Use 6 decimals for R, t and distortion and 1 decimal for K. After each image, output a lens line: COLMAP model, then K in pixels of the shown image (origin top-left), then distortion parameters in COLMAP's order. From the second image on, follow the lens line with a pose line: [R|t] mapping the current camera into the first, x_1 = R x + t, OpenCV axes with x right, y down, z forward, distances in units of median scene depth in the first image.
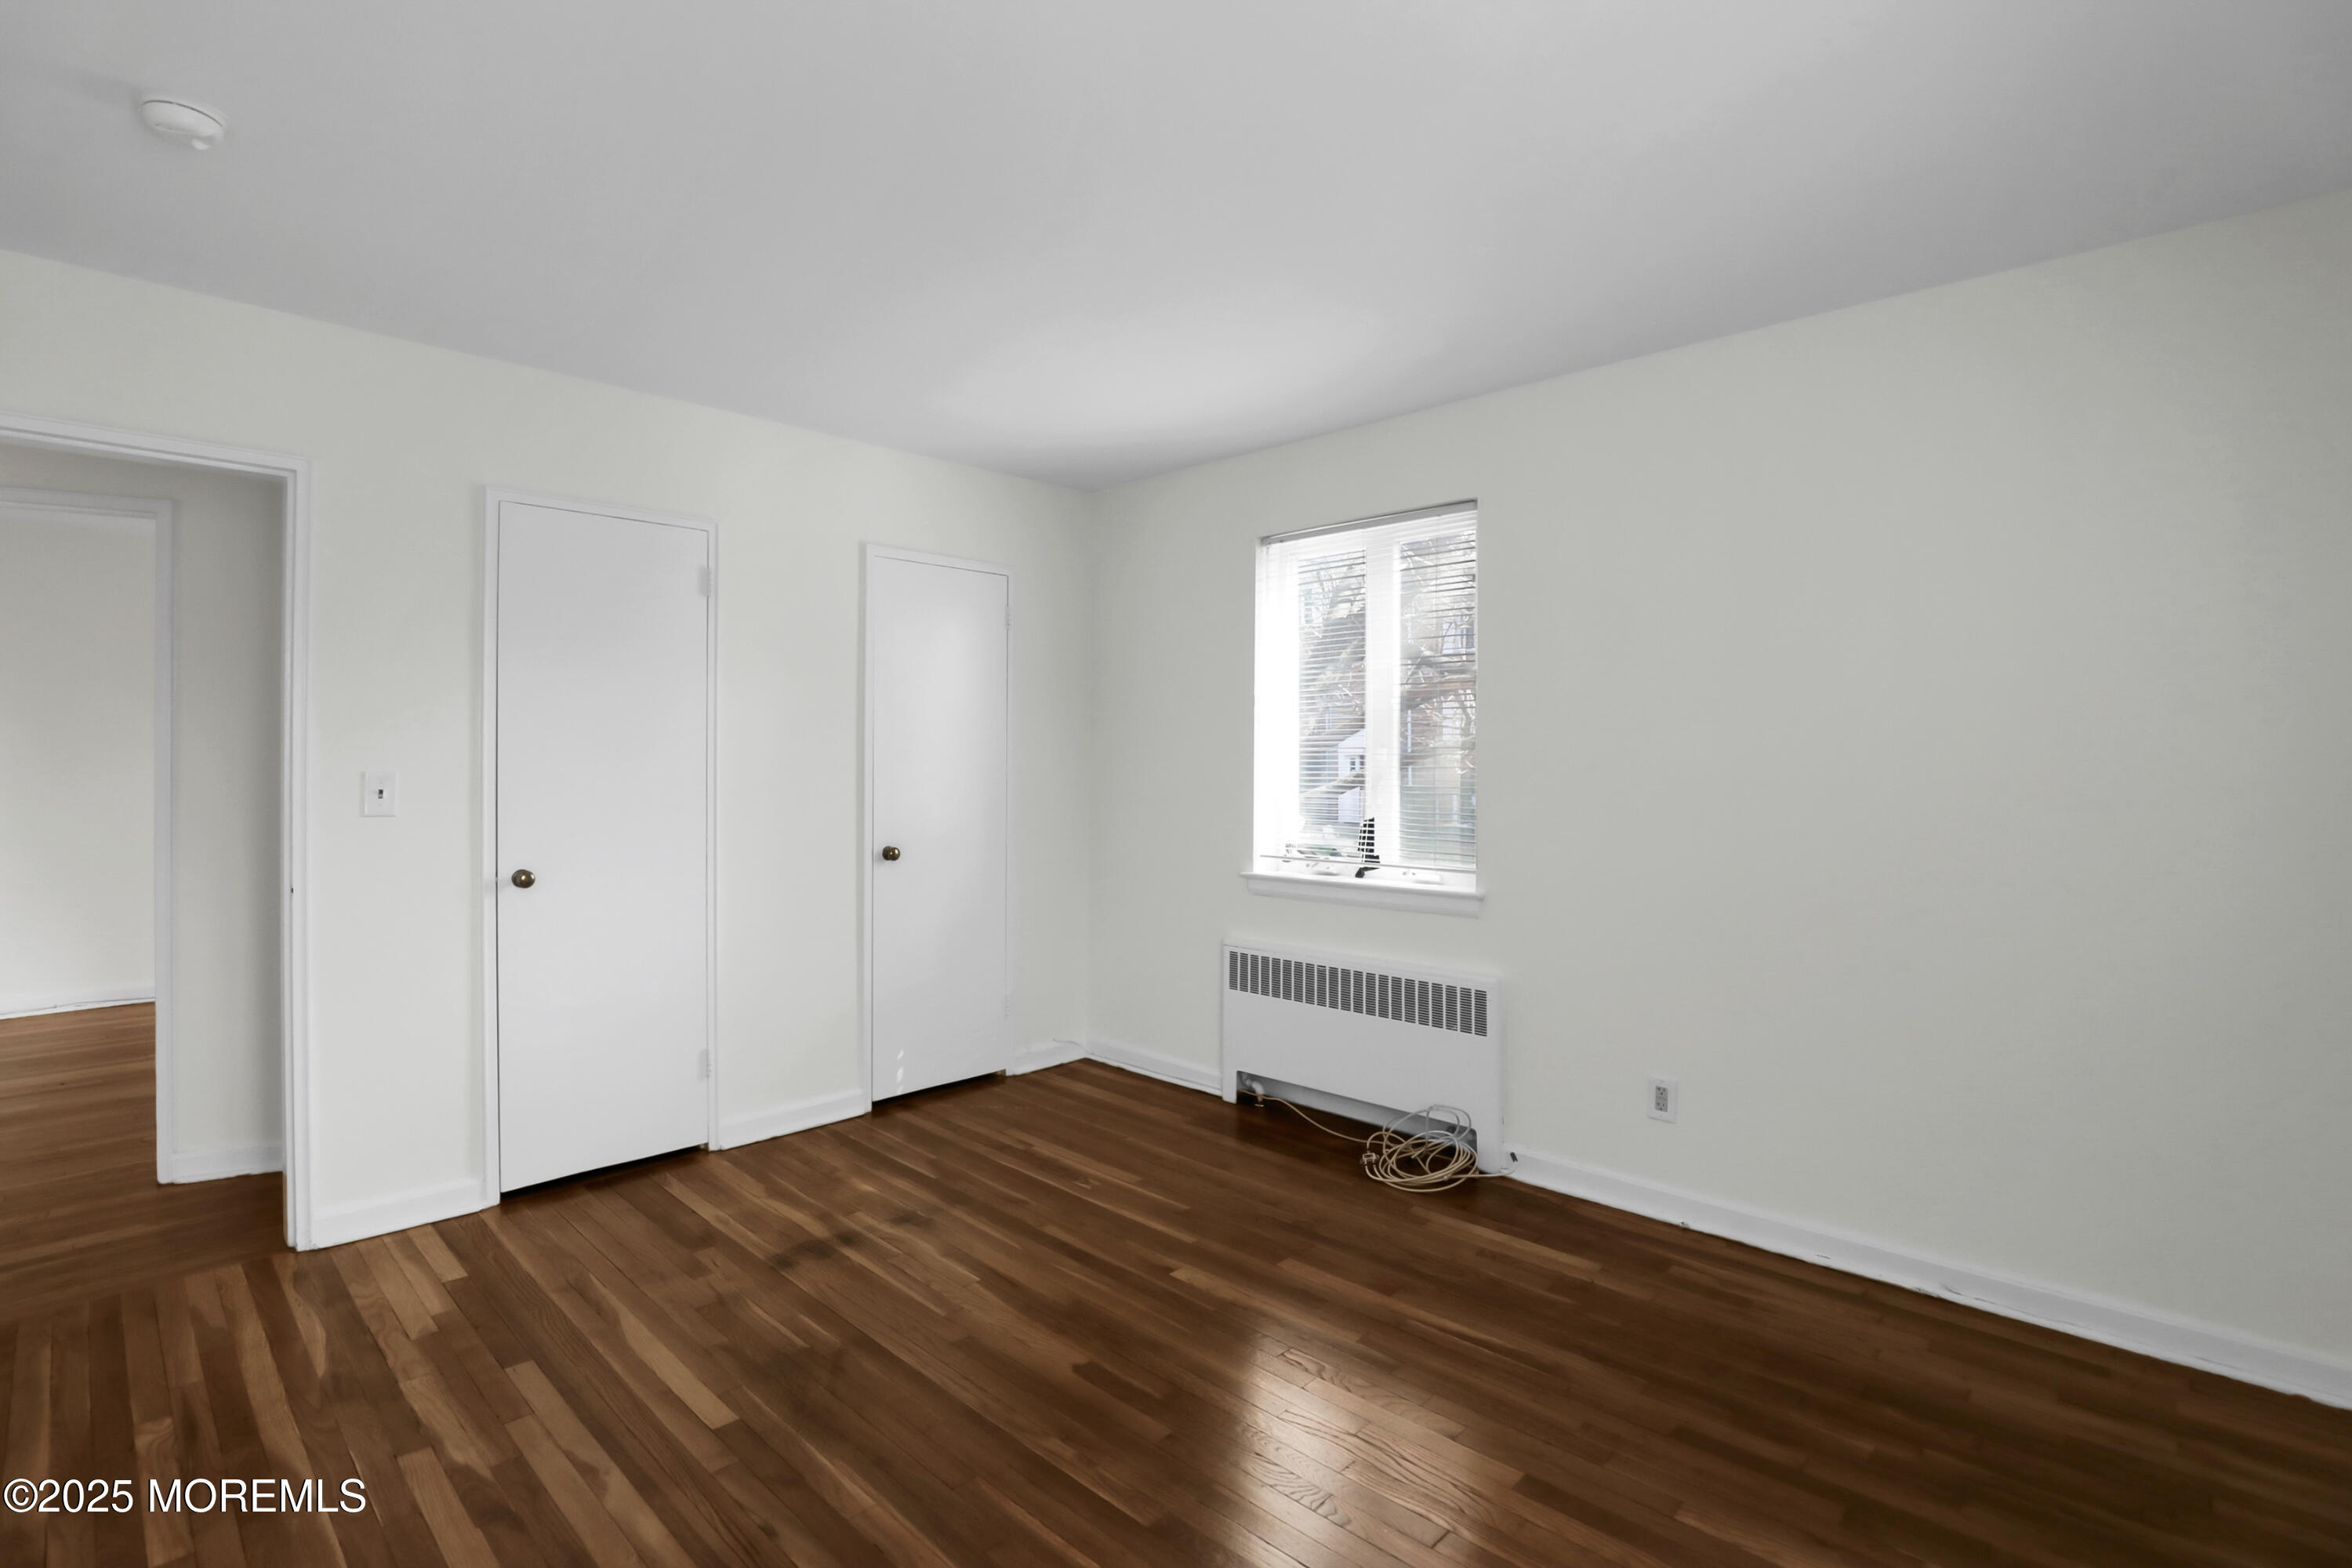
lens RADIAL K [[1107.6, 0, 1187.2], [0, 1107.6, 772.3], [0, 0, 1]] dist [-0.028589, 0.000995]
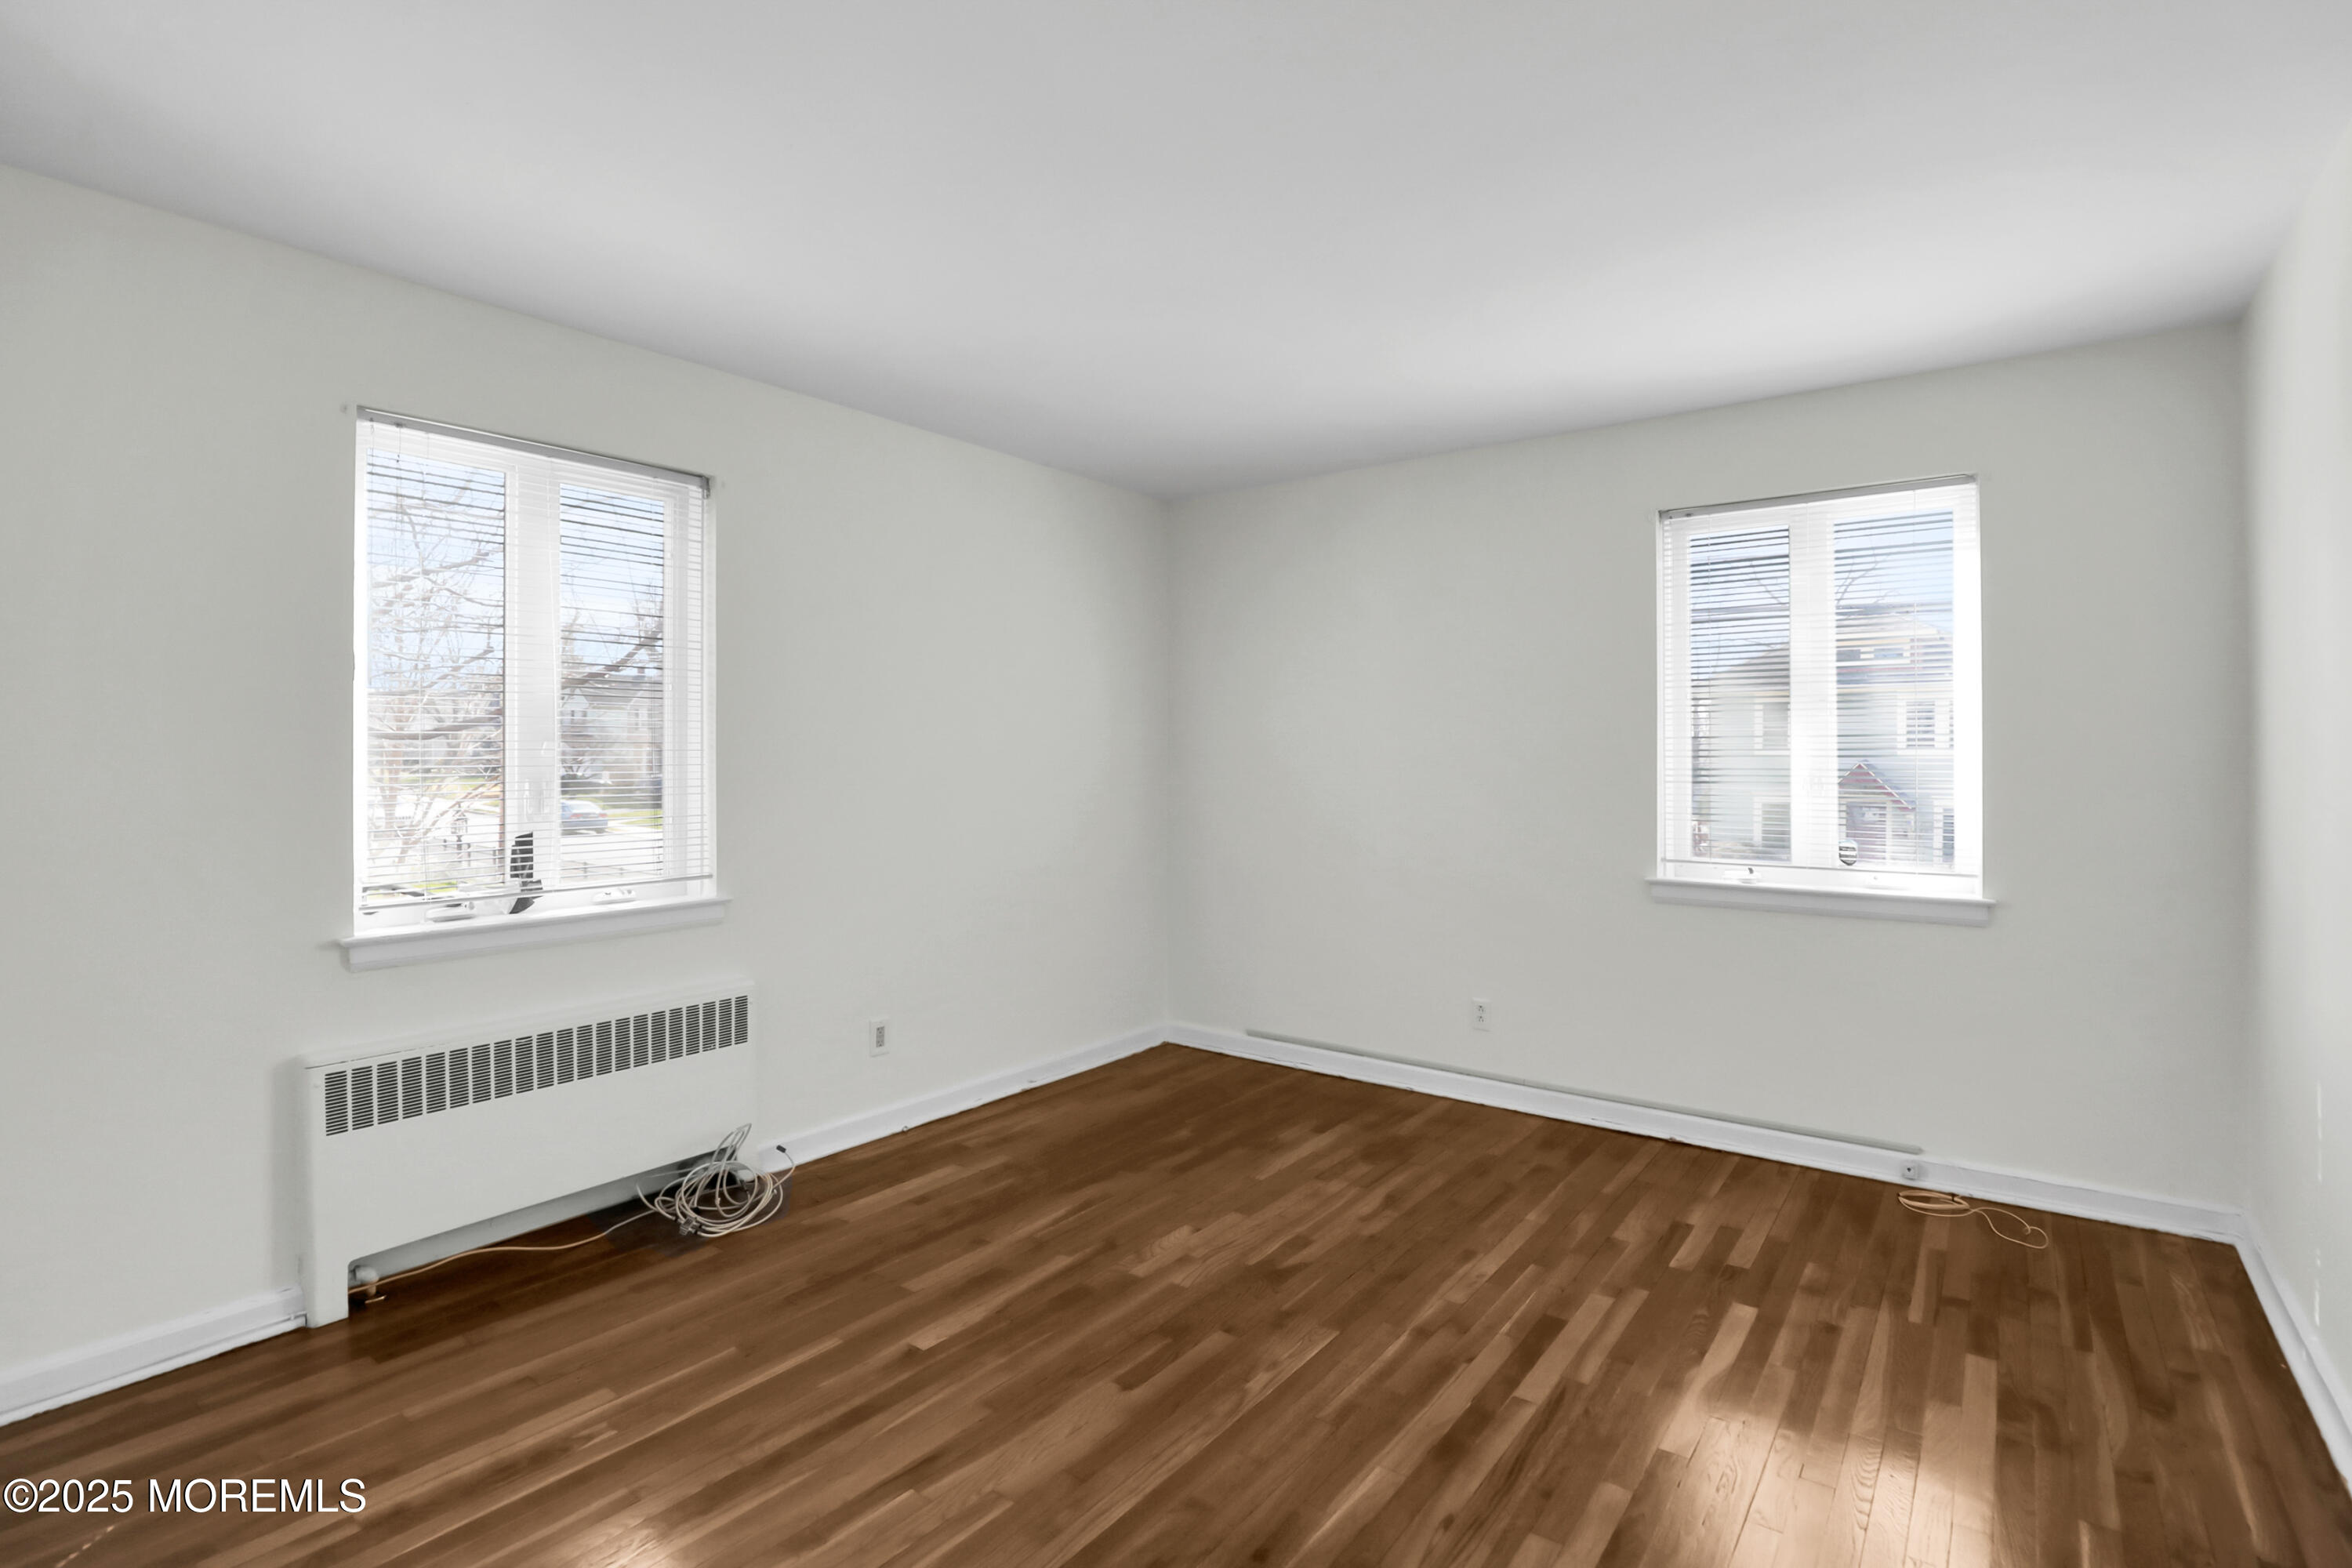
lens RADIAL K [[1107.6, 0, 1187.2], [0, 1107.6, 772.3], [0, 0, 1]] dist [-0.028589, 0.000995]
pose [[-0.114239, -0.016619, 0.993314, -0.798906], [0.014869, 0.999719, 0.018436, -0.009217], [-0.993342, 0.016876, -0.113960, 0.797059]]
